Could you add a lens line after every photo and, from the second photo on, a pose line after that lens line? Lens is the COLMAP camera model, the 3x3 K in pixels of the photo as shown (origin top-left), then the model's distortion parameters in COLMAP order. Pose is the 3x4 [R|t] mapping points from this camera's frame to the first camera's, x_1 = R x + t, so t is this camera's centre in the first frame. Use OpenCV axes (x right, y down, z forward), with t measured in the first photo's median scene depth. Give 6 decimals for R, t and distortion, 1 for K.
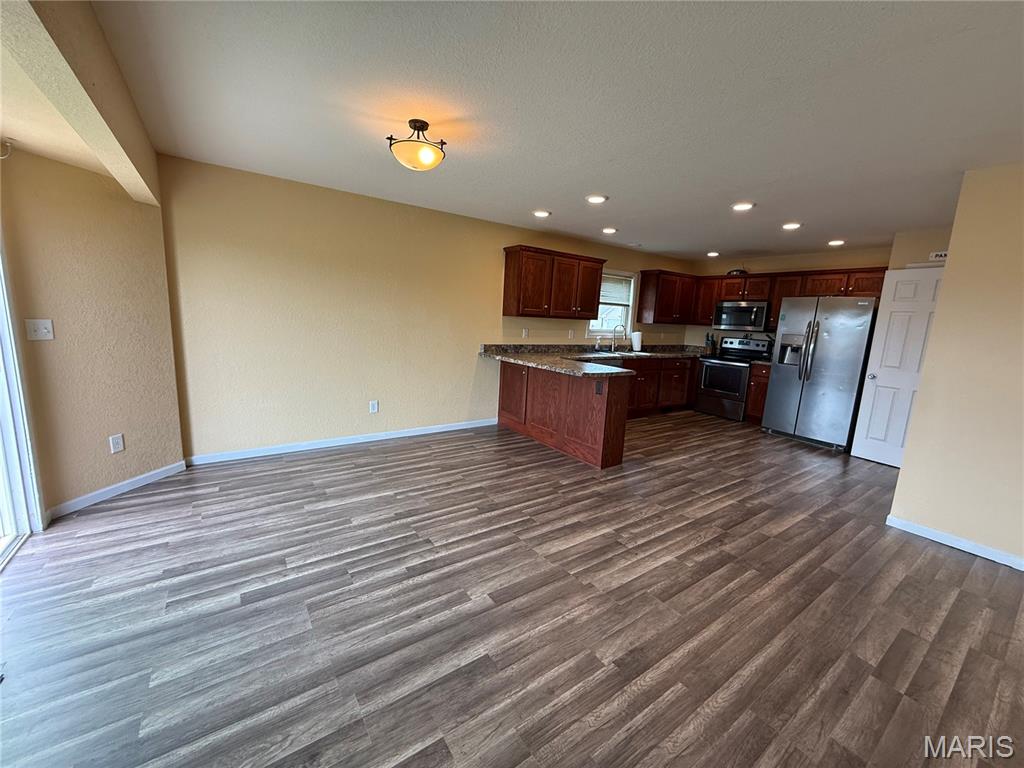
lens RADIAL K [[406.0, 0, 508.6], [0, 406.0, 383.0], [0, 0, 1]] dist [-0.000156, -0.000197]
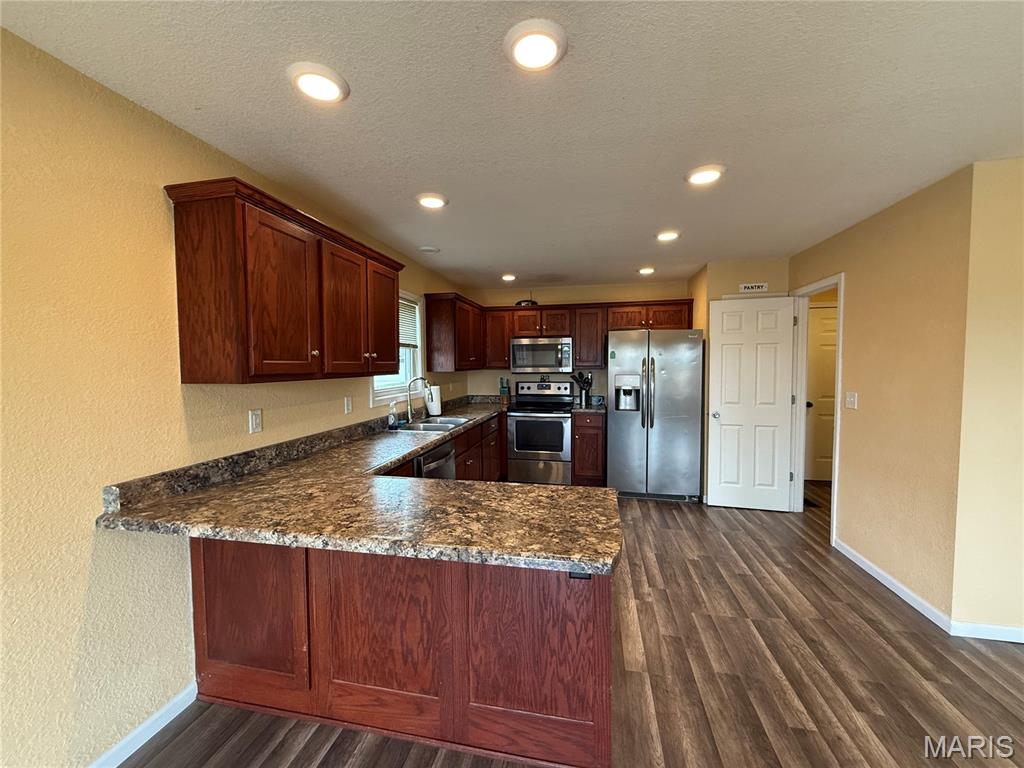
lens RADIAL K [[406.0, 0, 508.6], [0, 406.0, 383.0], [0, 0, 1]] dist [-0.000156, -0.000197]
pose [[0.724426, -0.087958, 0.683718, -0.048618], [0.156123, 0.986989, -0.038447, -0.109103], [-0.671441, 0.134596, 0.728733, 0.559861]]
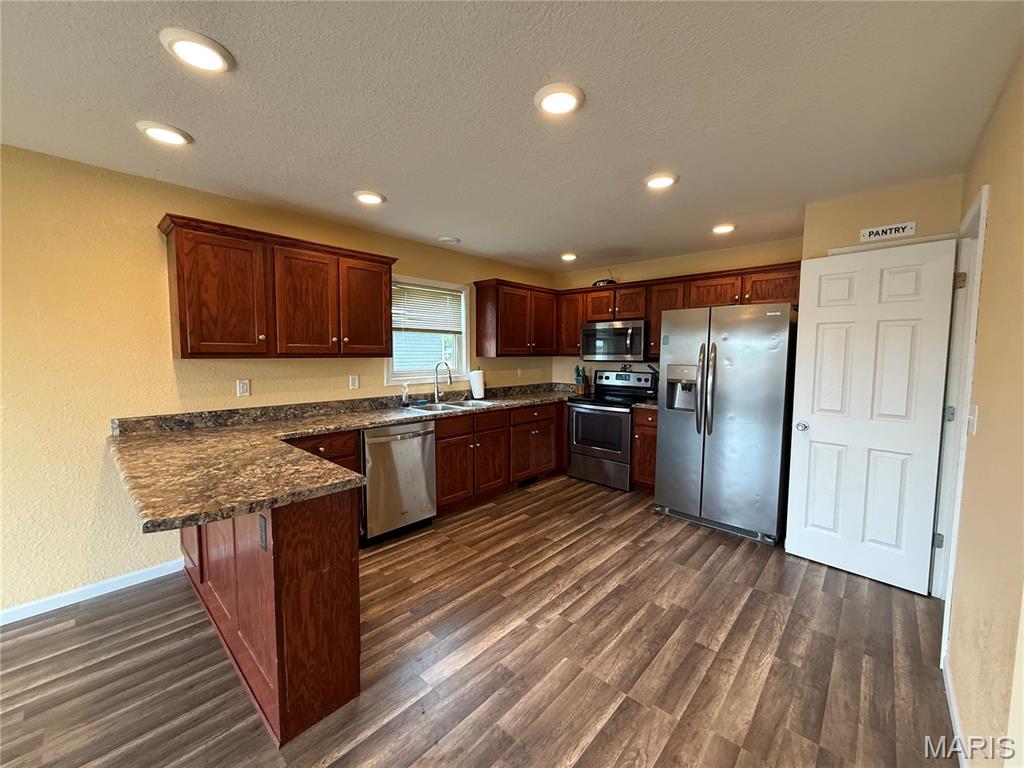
lens RADIAL K [[406.0, 0, 508.6], [0, 406.0, 383.0], [0, 0, 1]] dist [-0.000156, -0.000197]
pose [[0.975782, -0.061102, 0.210036, 0.284195], [0.078526, 0.994039, -0.075638, -0.062286], [-0.204163, 0.090299, 0.974763, 0.415385]]
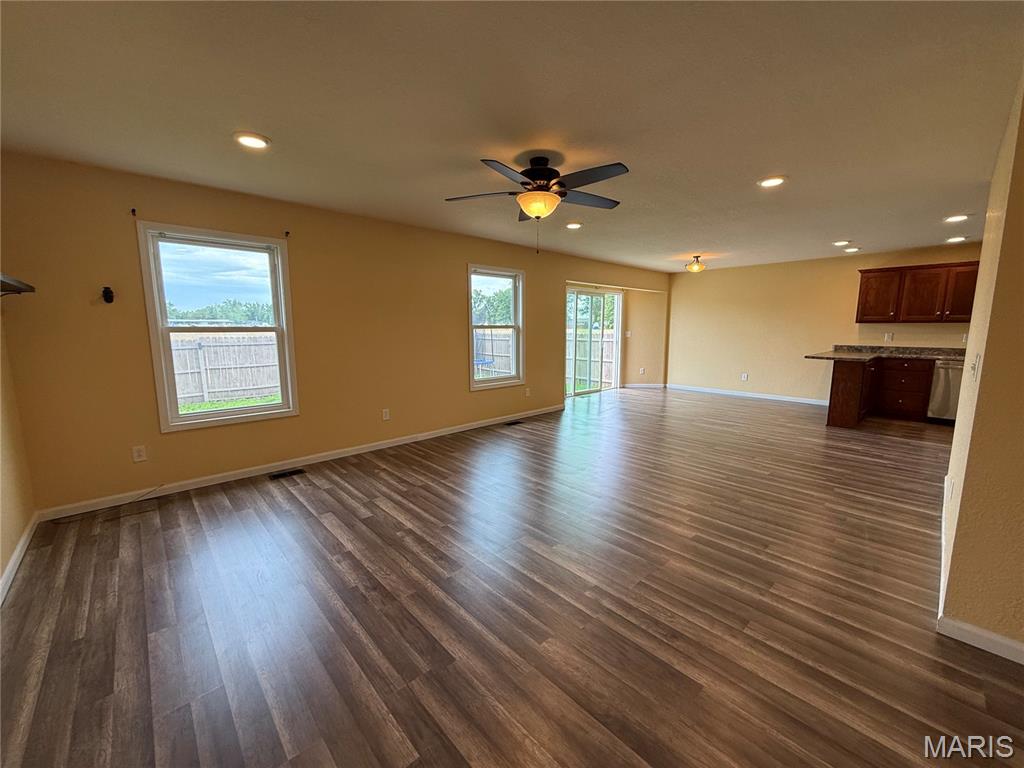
lens RADIAL K [[406.0, 0, 508.6], [0, 406.0, 383.0], [0, 0, 1]] dist [-0.000156, -0.000197]
pose [[0.138878, 0.088212, -0.986373, 1.111208], [-0.154225, 0.985799, 0.066446, 0.106895], [0.978227, 0.142896, 0.150510, -0.255580]]
